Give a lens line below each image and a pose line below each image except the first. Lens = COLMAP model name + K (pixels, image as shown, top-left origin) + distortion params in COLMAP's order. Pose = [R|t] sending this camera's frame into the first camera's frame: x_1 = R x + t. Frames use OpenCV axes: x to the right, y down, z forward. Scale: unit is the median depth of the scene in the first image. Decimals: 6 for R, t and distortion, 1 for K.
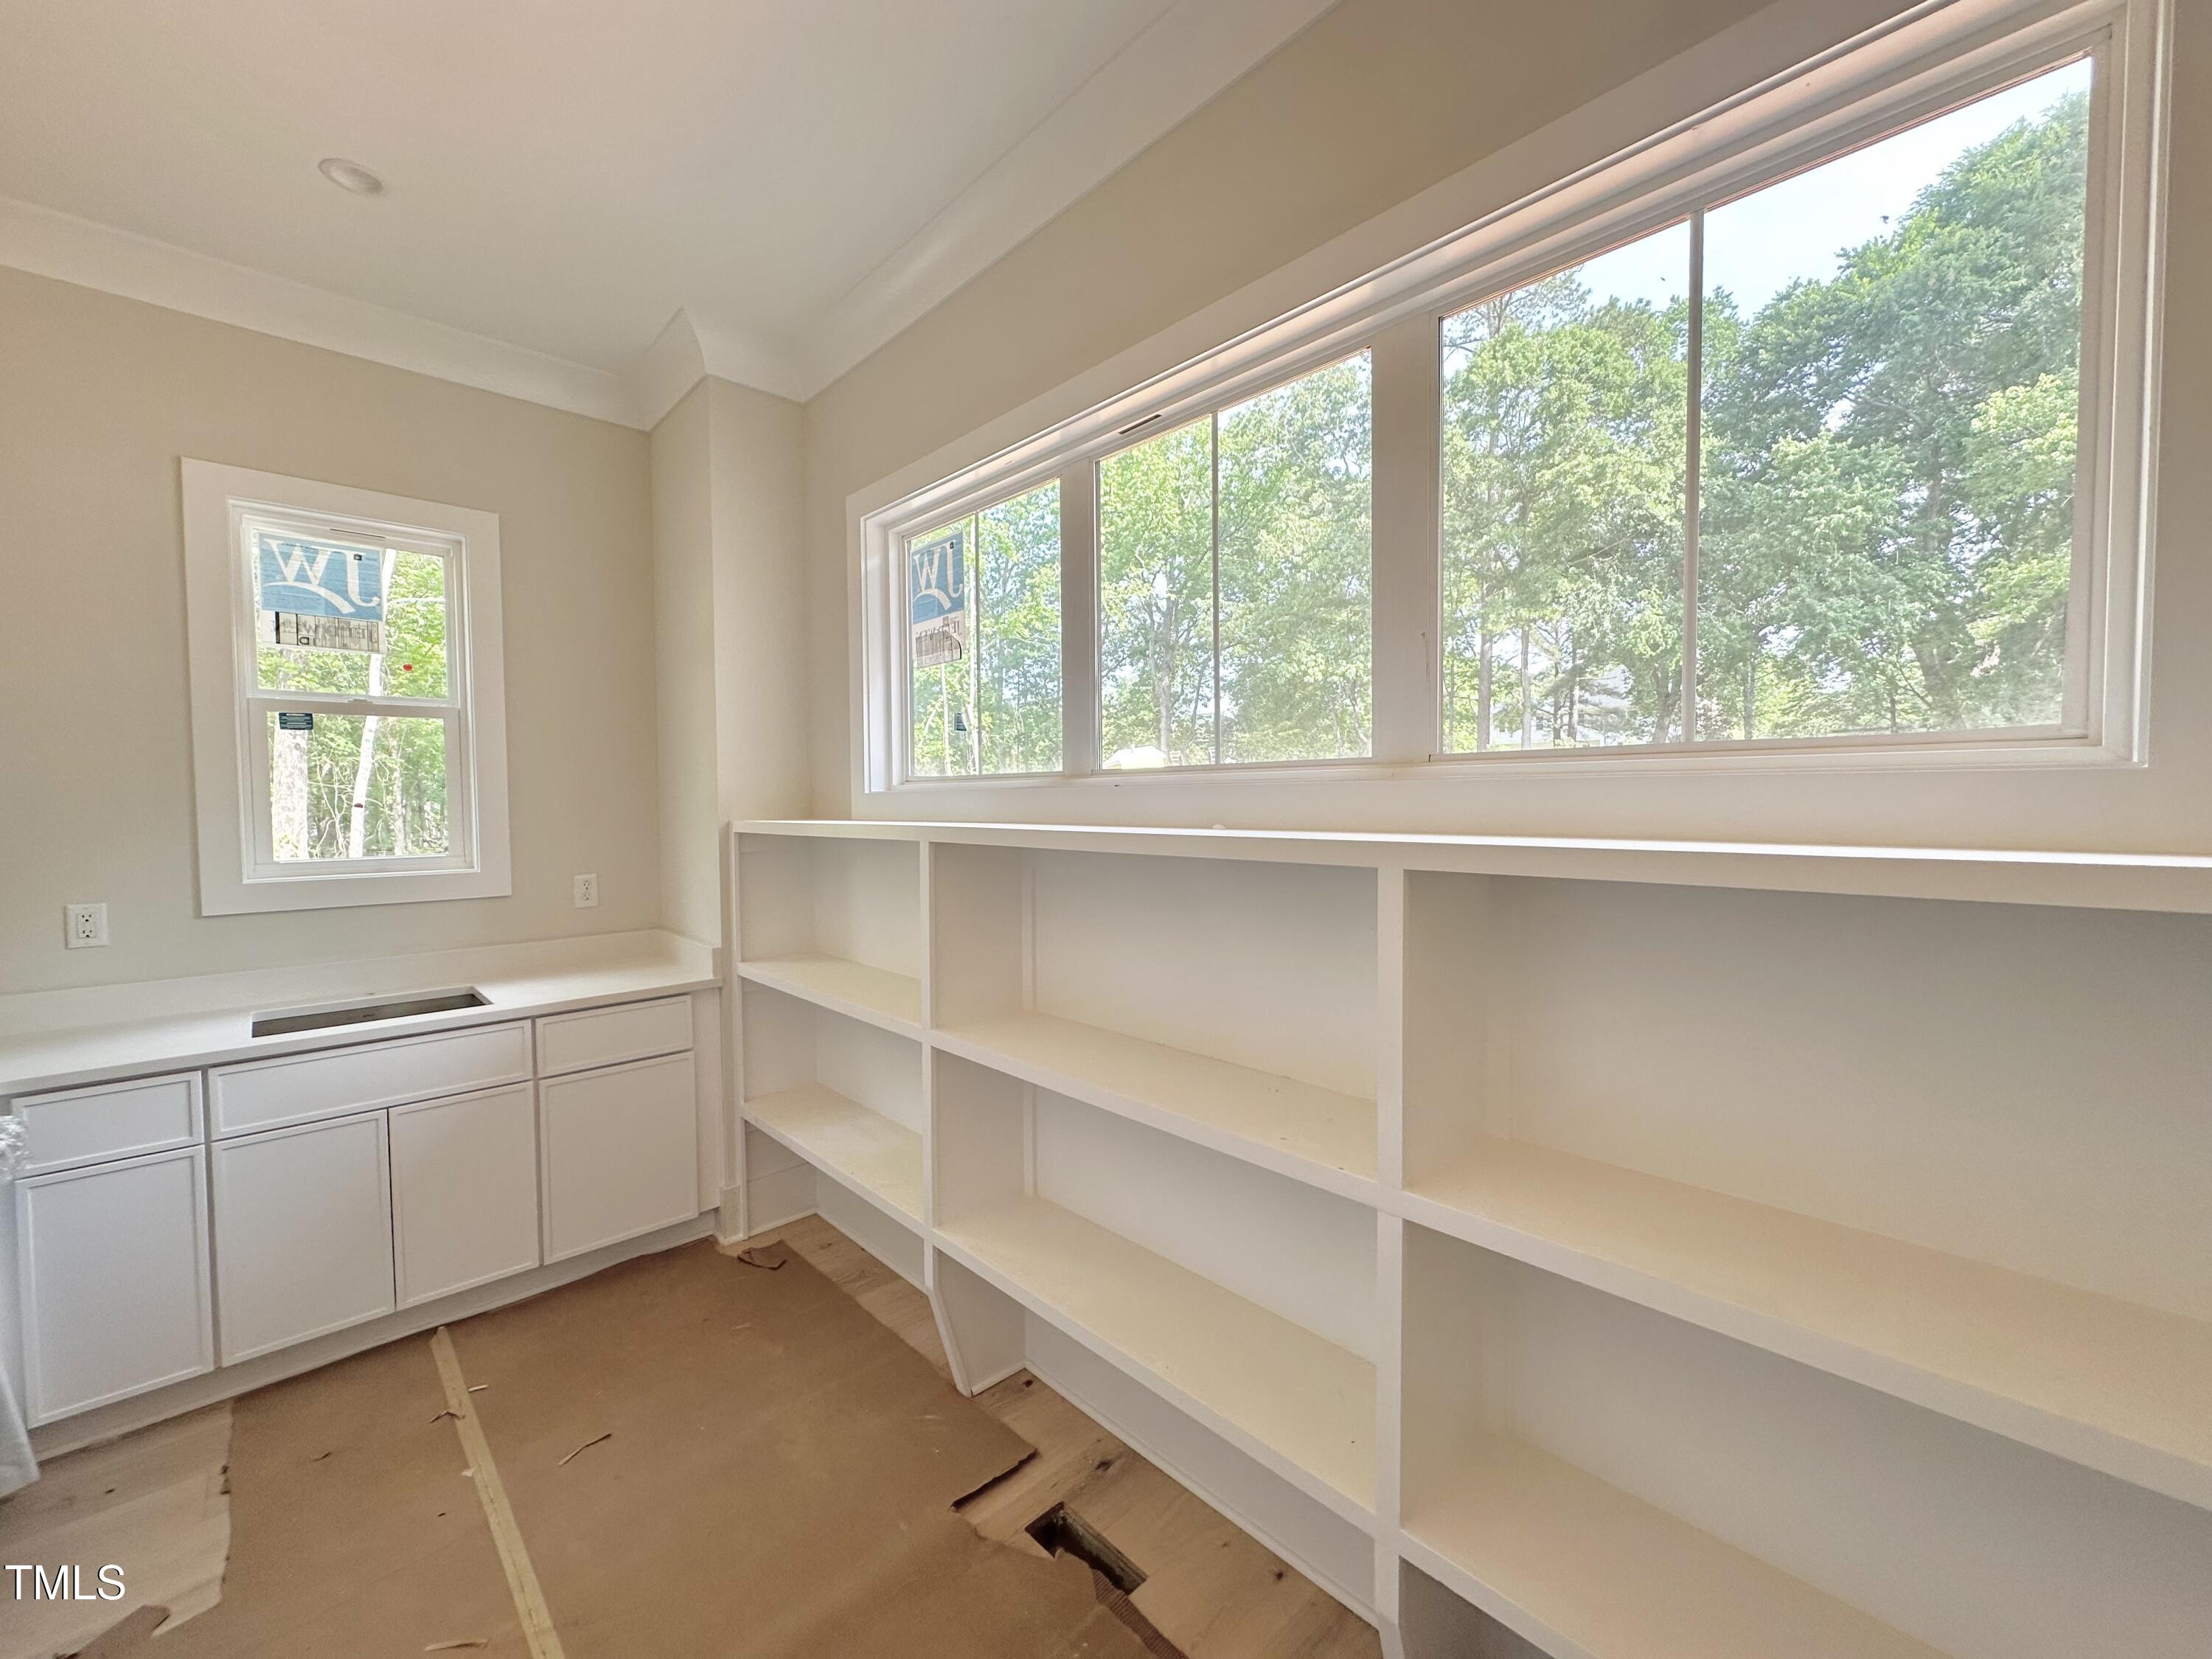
lens RADIAL K [[885.4, 0, 1103.1], [0, 885.4, 828.5], [0, 0, 1]] dist [-0.002768, 0.000085]
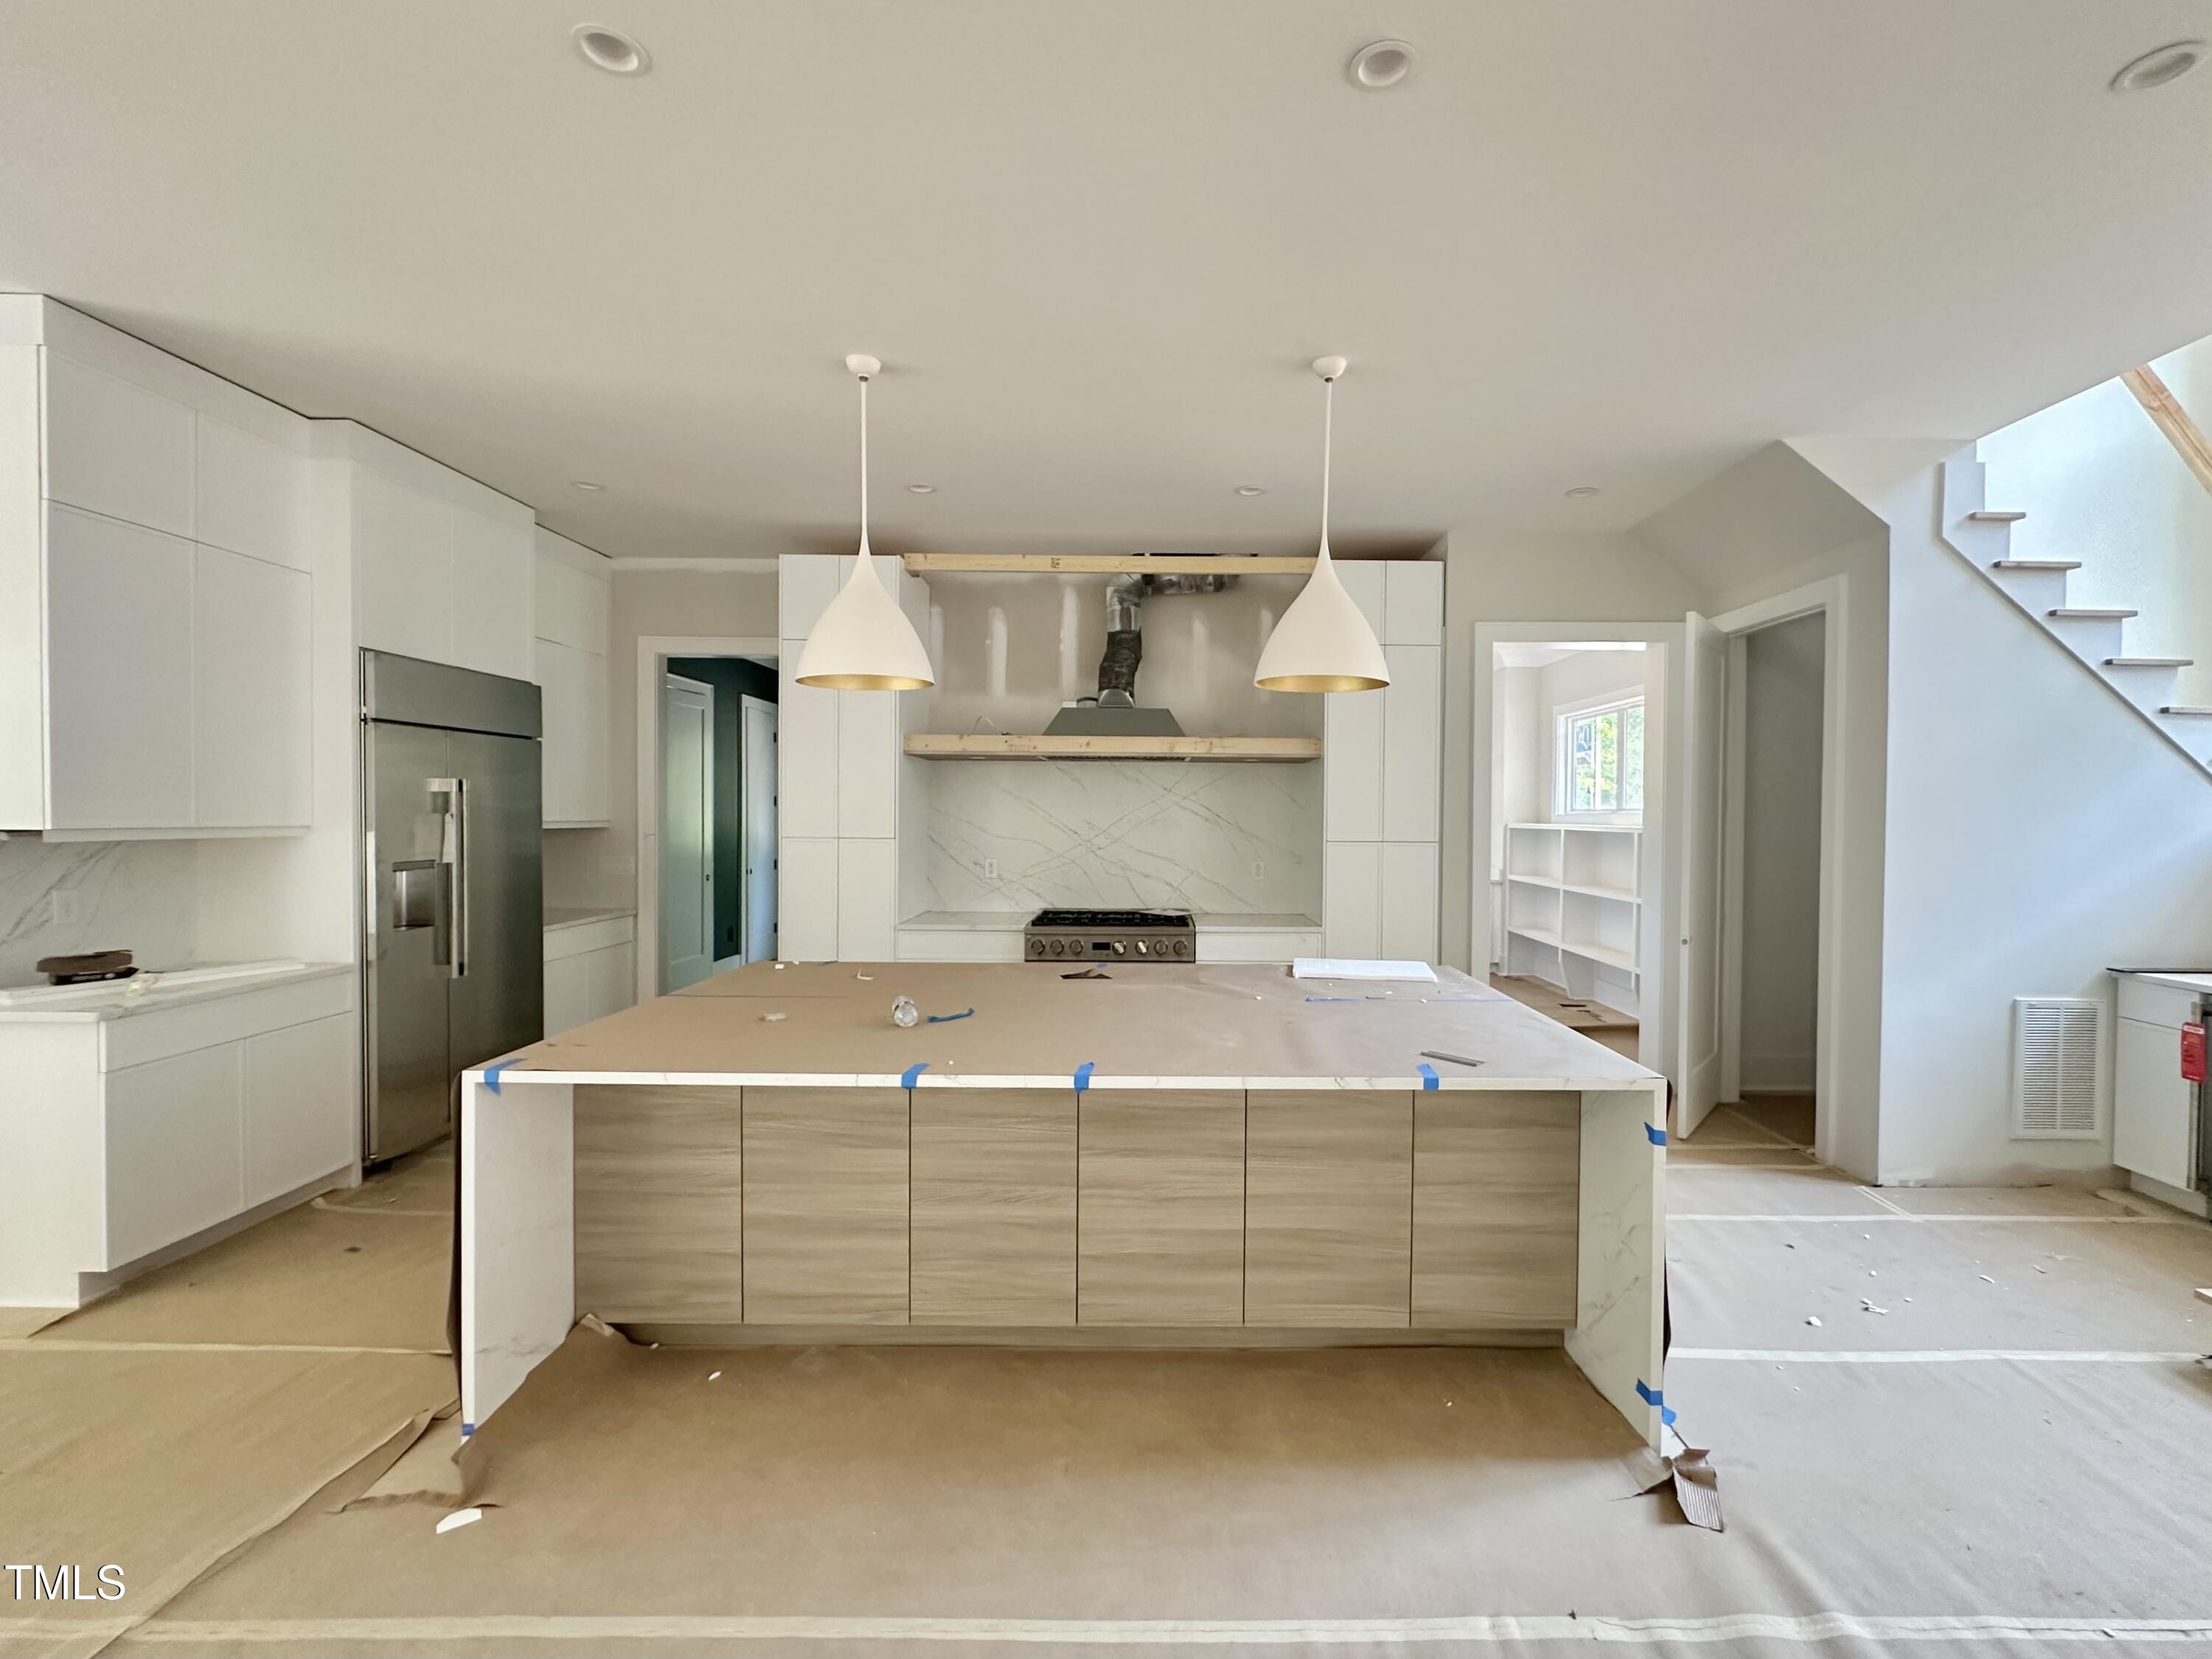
lens RADIAL K [[885.4, 0, 1103.1], [0, 885.4, 828.5], [0, 0, 1]] dist [-0.002768, 0.000085]
pose [[0.661221, 0.017082, -0.749996, 1.011534], [-0.034253, 0.999386, -0.007437, 0.085384], [0.749409, 0.030607, 0.661400, -2.198326]]
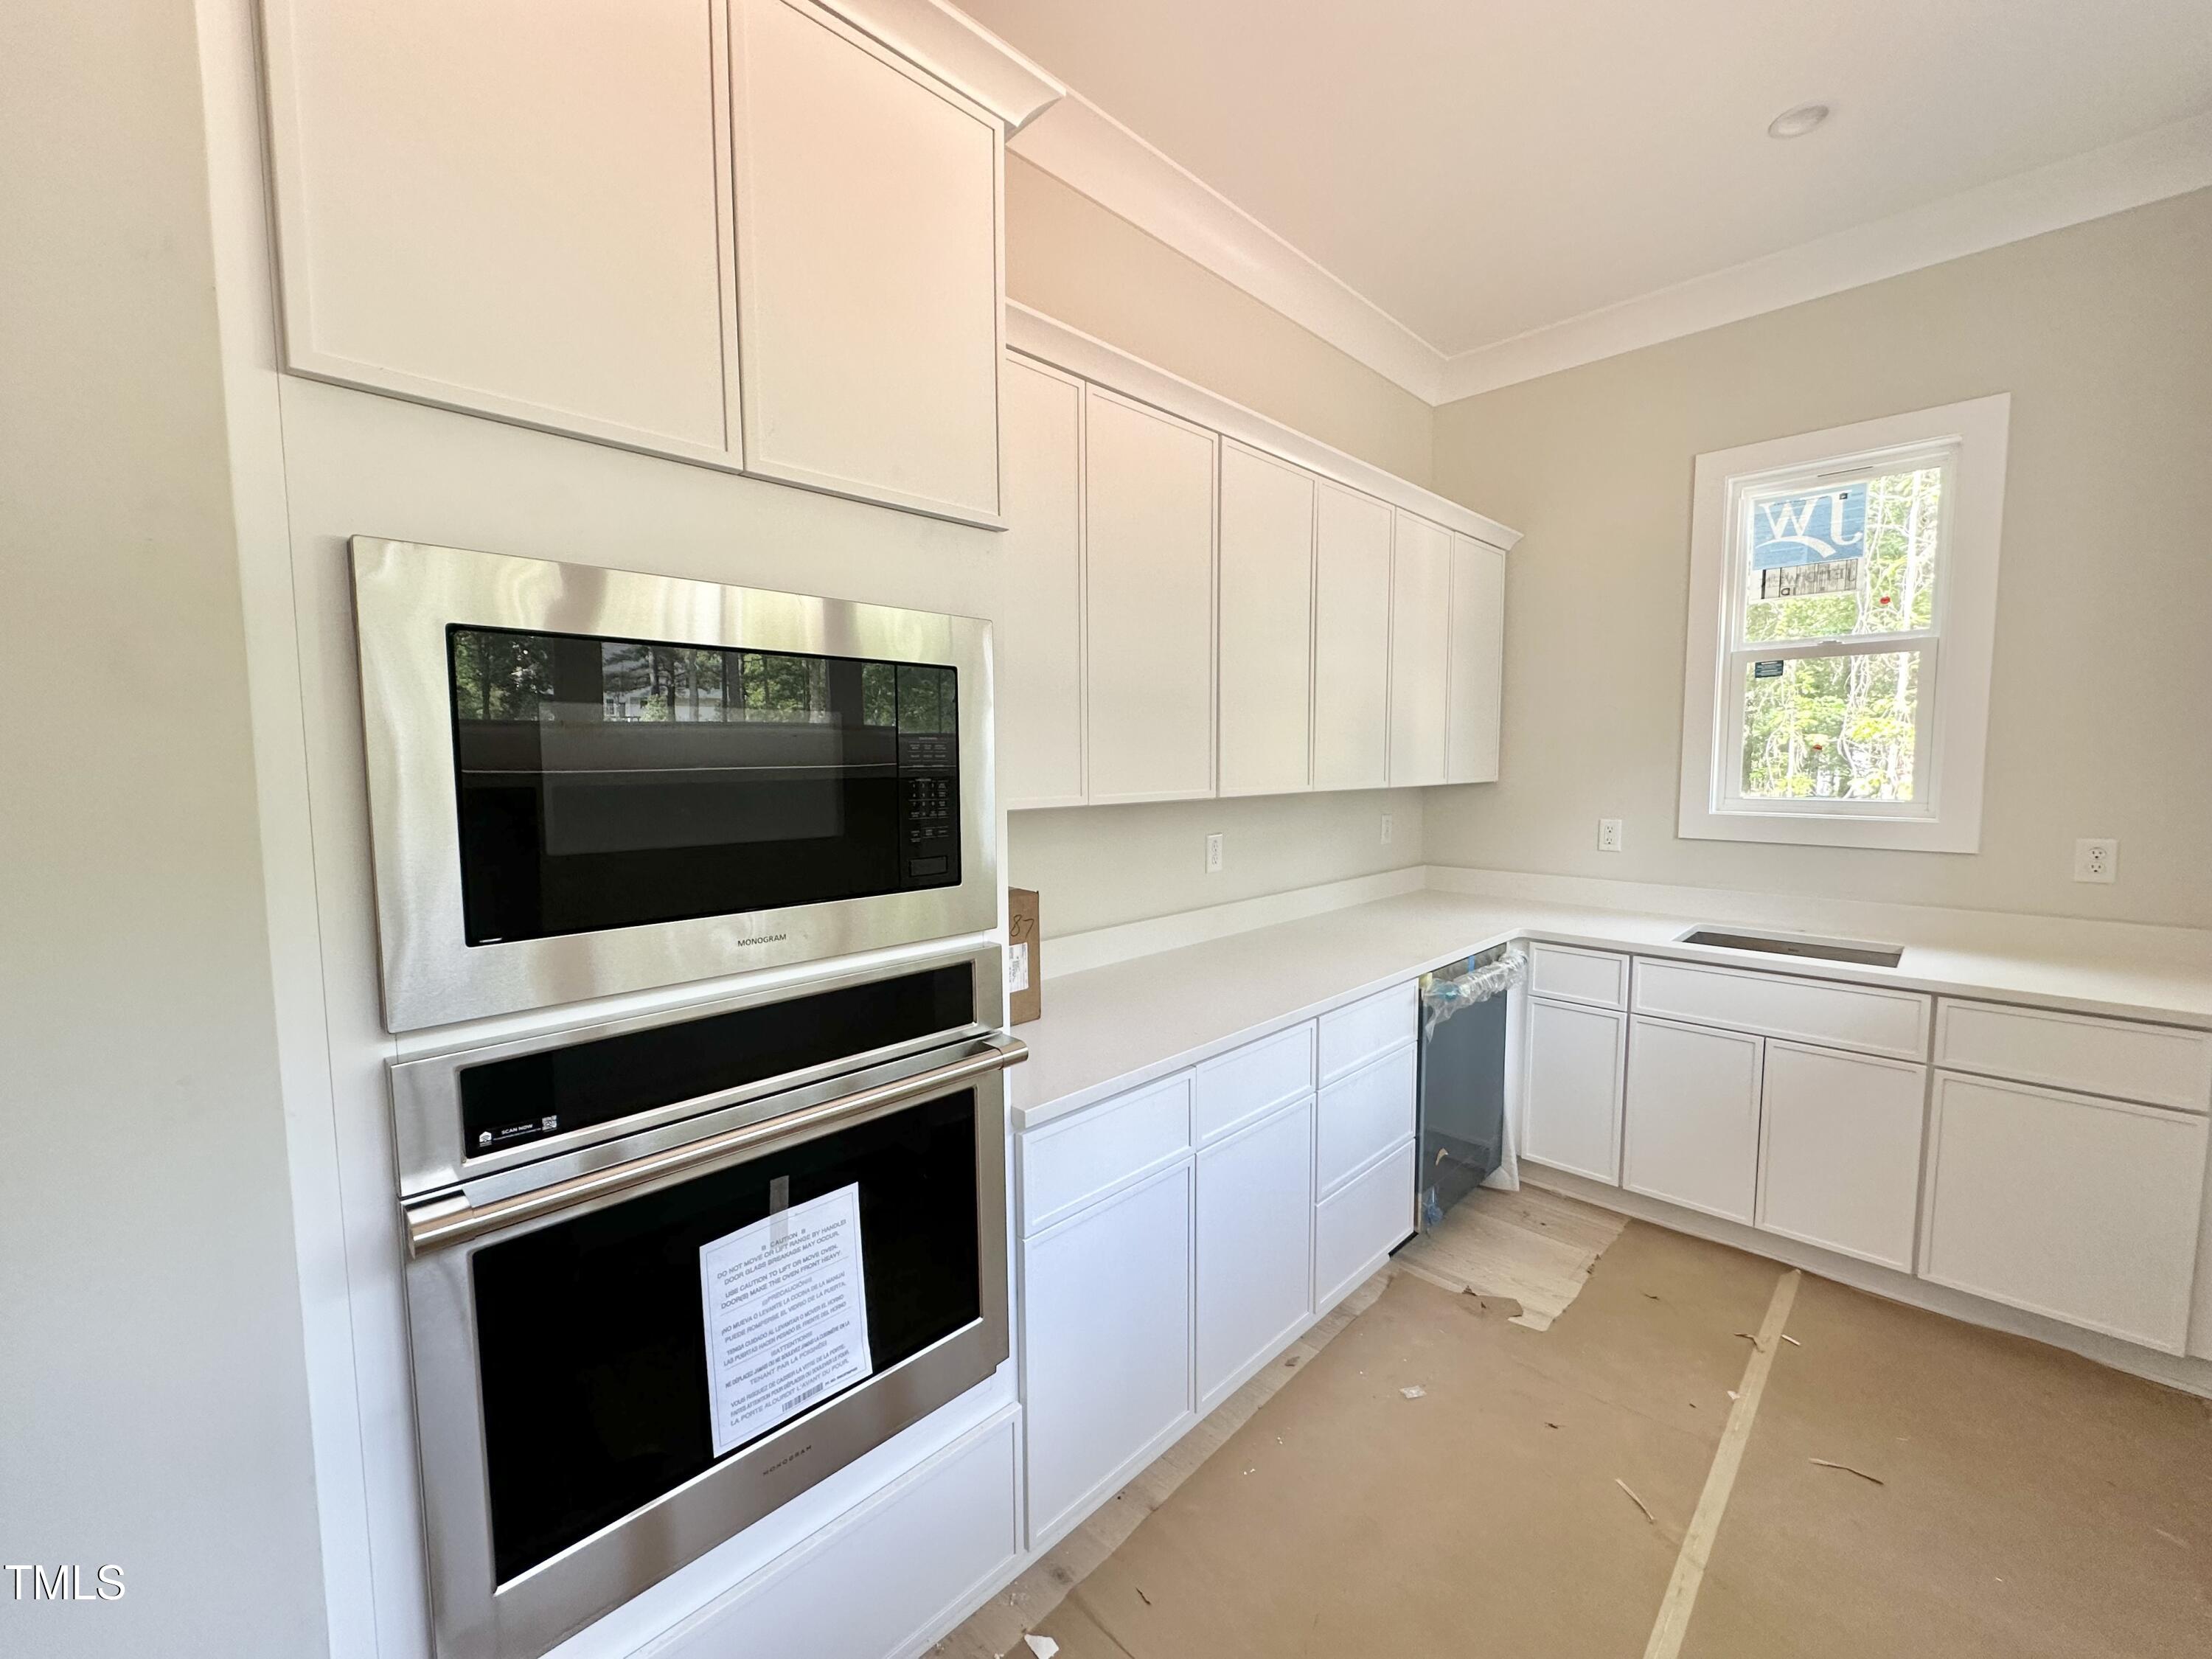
lens RADIAL K [[885.4, 0, 1103.1], [0, 885.4, 828.5], [0, 0, 1]] dist [-0.002768, 0.000085]
pose [[0.025338, 0.090966, -0.995532, 0.165593], [-0.027963, 0.995526, 0.090254, -0.001491], [0.999288, 0.025552, 0.027769, 0.157305]]
